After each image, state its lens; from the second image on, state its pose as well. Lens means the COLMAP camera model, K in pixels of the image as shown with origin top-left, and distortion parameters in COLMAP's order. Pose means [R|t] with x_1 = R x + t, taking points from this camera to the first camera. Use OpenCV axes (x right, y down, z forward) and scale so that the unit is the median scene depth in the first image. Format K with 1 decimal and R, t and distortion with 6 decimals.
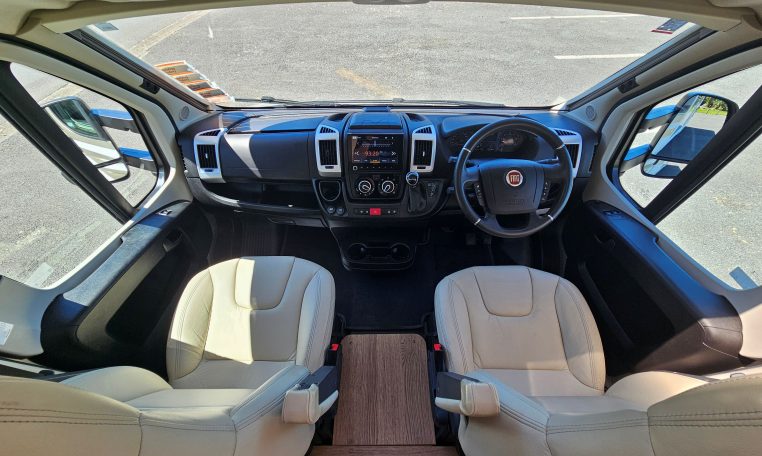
lens RADIAL K [[313.9, 0, 388.3], [0, 313.9, 229.8], [0, 0, 1]] dist [-0.001192, -0.000001]
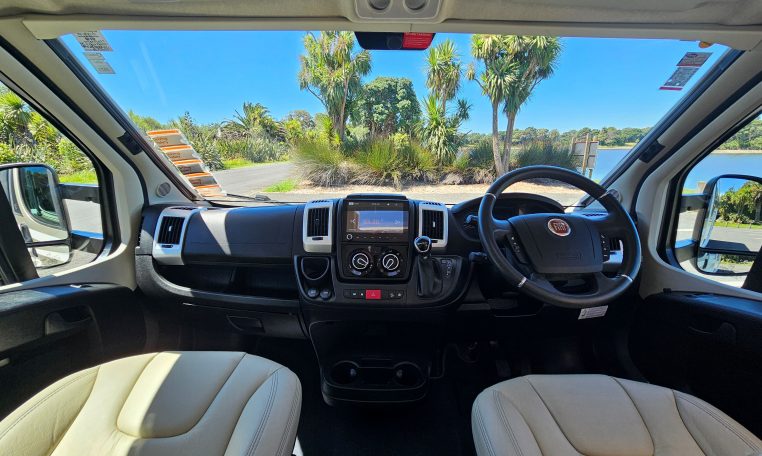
lens RADIAL K [[313.9, 0, 388.3], [0, 313.9, 229.8], [0, 0, 1]] dist [-0.001192, -0.000001]
pose [[0.999979, 0.006134, 0.001938, -0.008495], [-0.004187, 0.849328, -0.527849, 0.199477], [-0.004884, 0.527830, 0.849336, 0.300307]]
